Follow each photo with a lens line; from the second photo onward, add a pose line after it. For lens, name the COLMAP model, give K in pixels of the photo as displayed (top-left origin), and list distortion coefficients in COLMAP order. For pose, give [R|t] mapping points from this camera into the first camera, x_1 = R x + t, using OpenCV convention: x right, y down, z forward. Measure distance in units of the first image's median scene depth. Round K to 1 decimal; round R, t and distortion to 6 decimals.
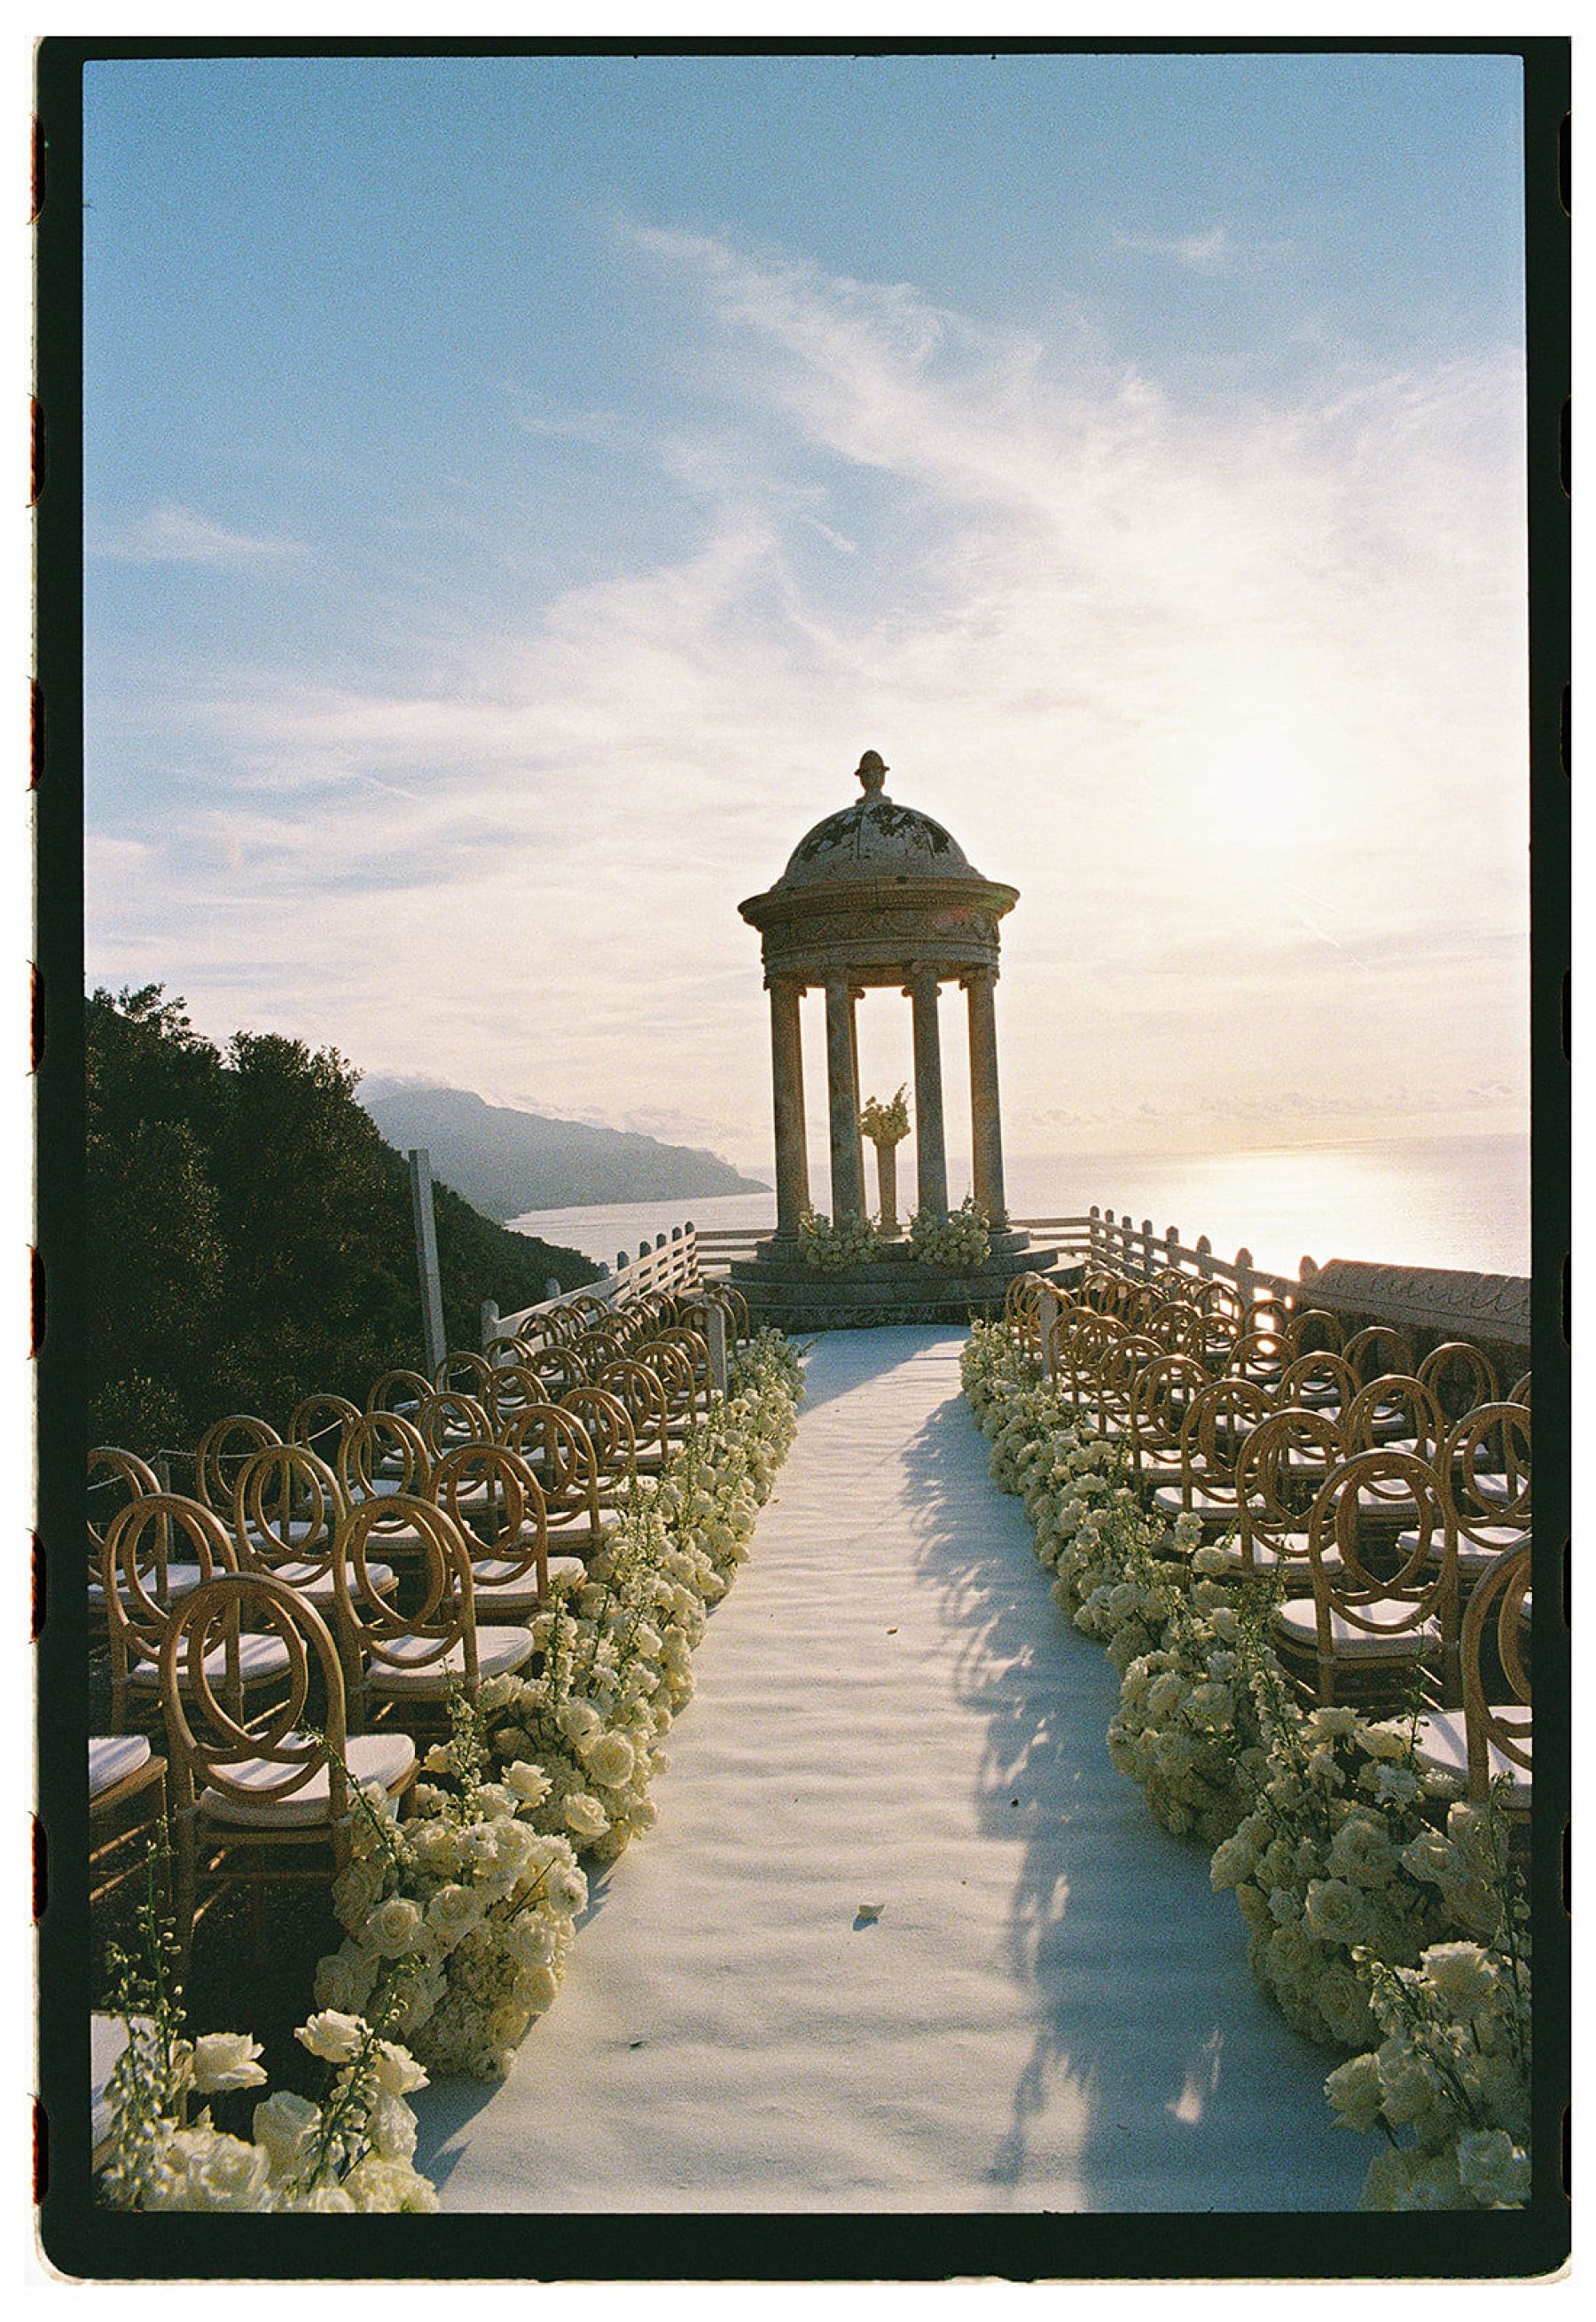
lens RADIAL K [[1597.4, 0, 842.4], [0, 1597.4, 1142.6], [0, 0, 1]] dist [-0.086514, 0.000679]
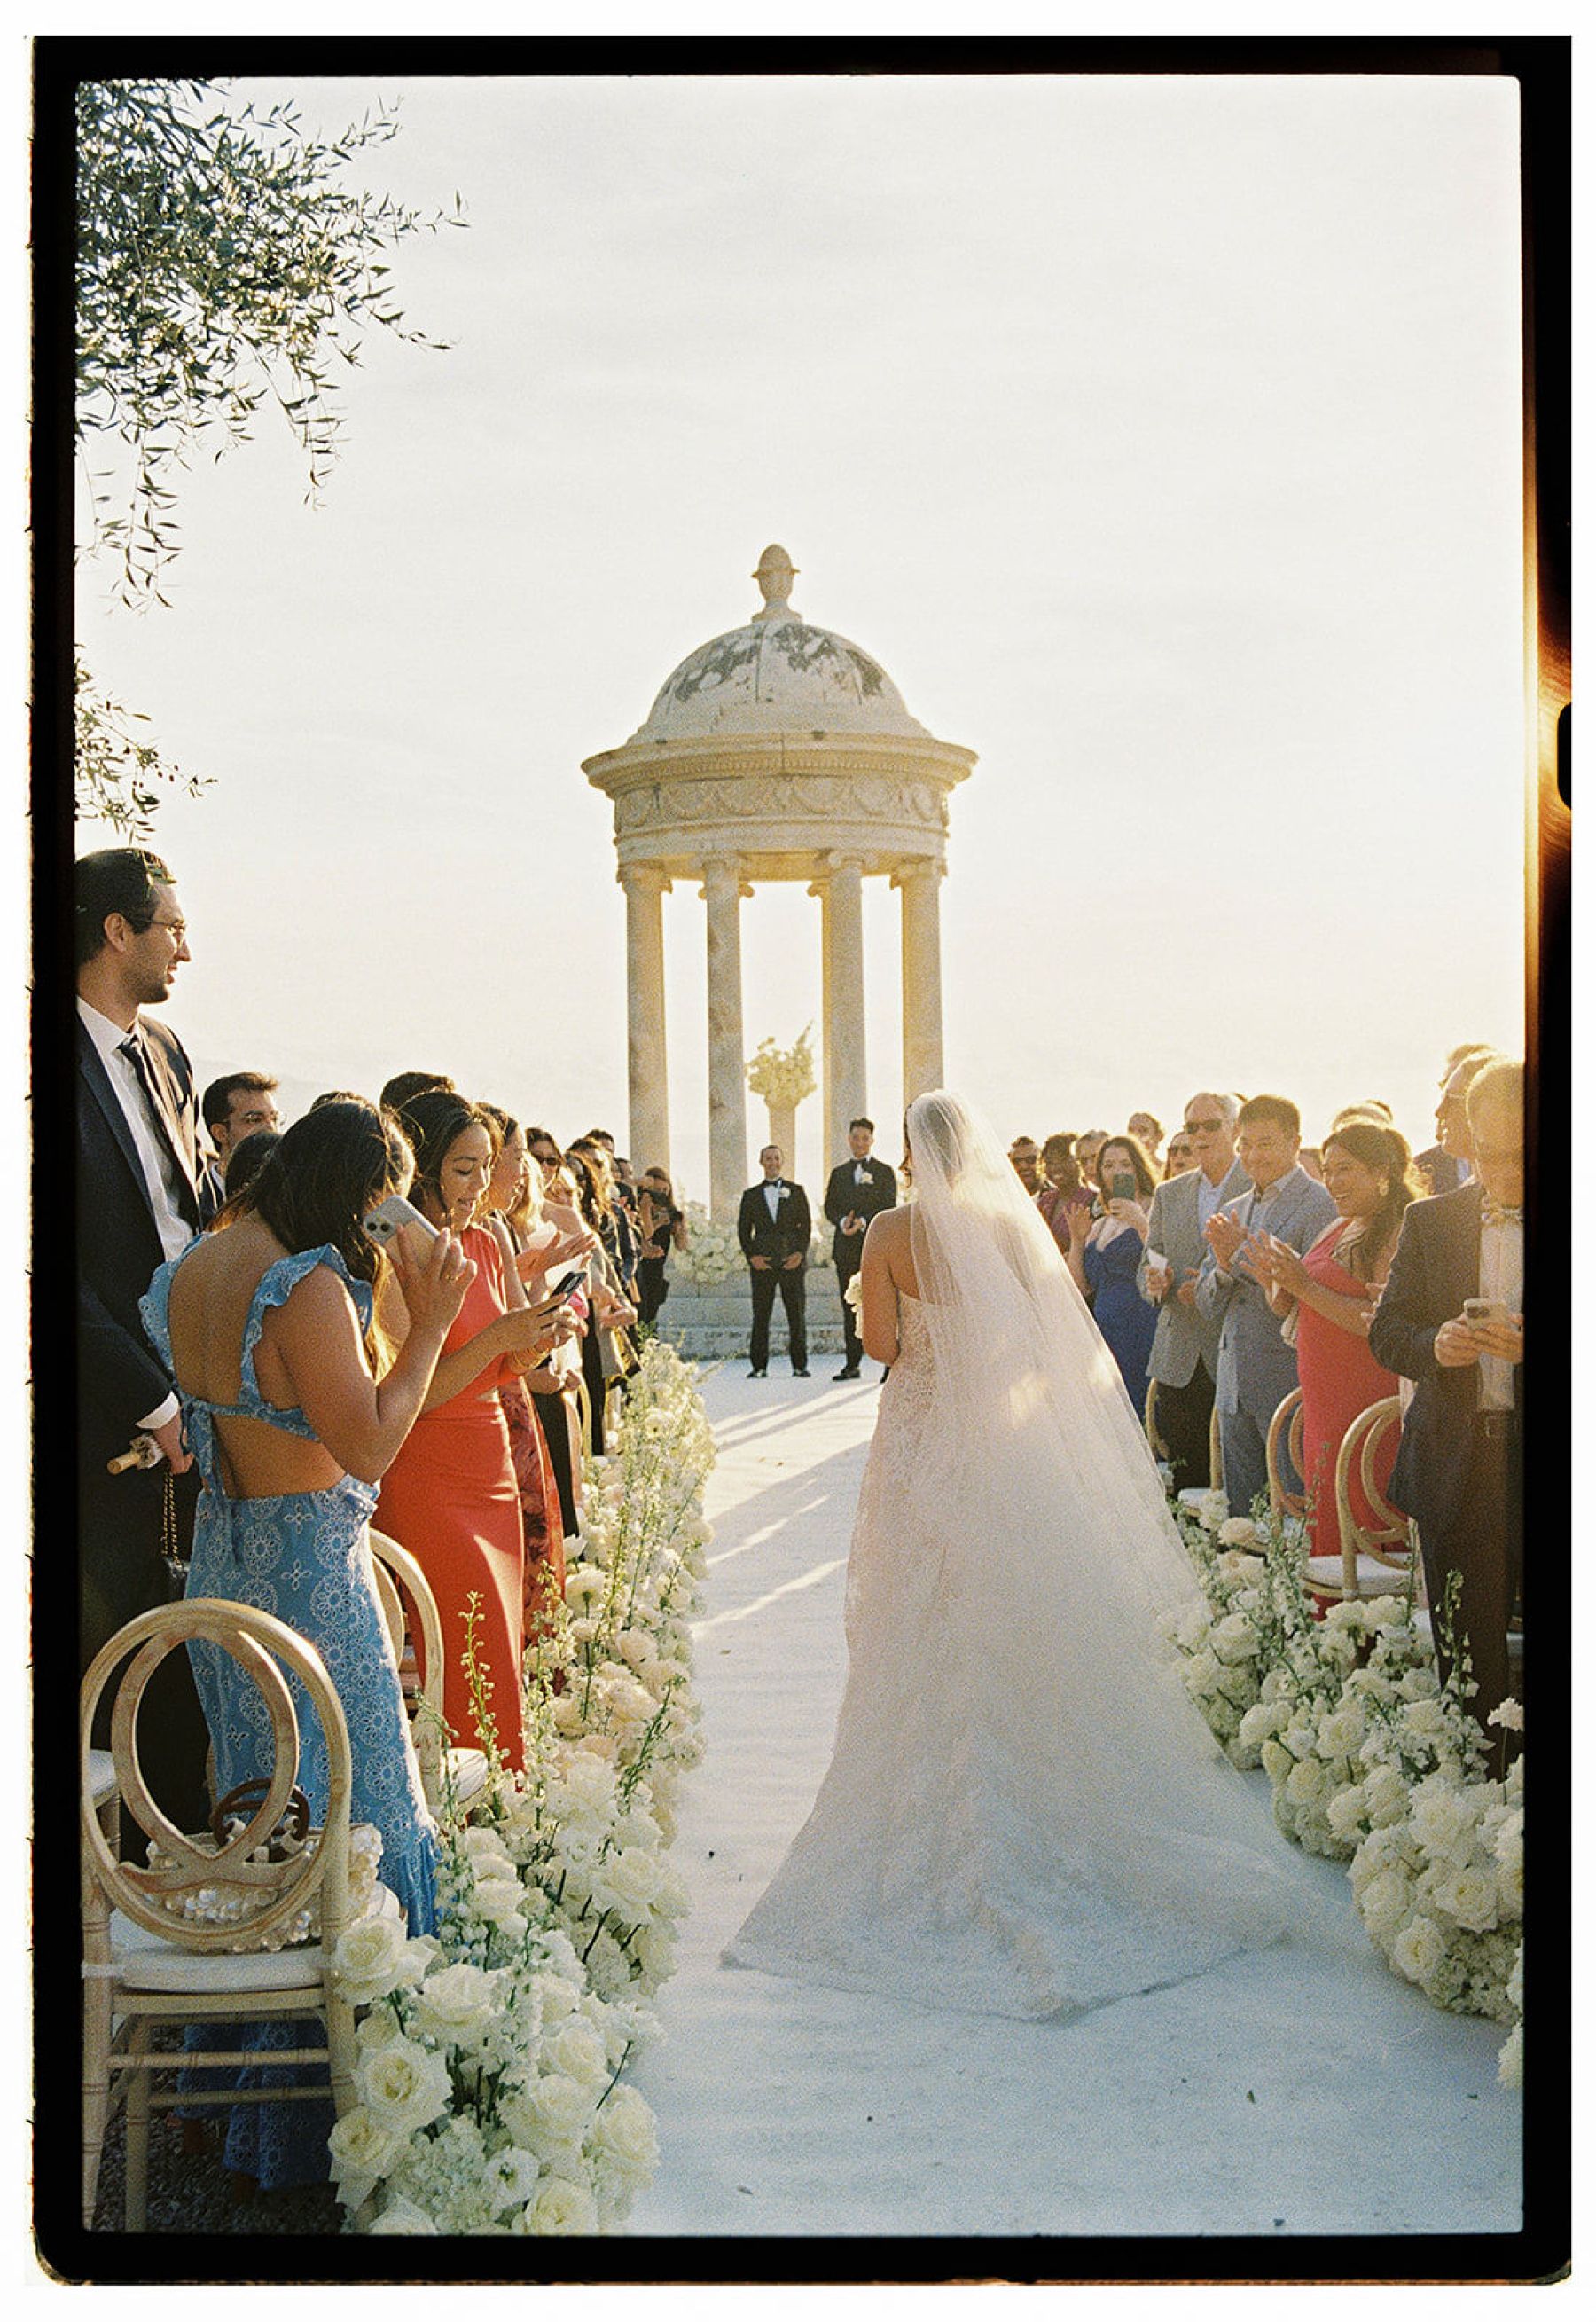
lens RADIAL K [[2488.6, 0, 791.9], [0, 2488.6, 1132.5], [0, 0, 1]] dist [0.022667, 0.009523]
pose [[0.998092, 0.021530, 0.057861, -0.033766], [-0.022116, 0.999710, 0.009503, 0.002638], [-0.057640, -0.010764, 0.998279, -0.108718]]
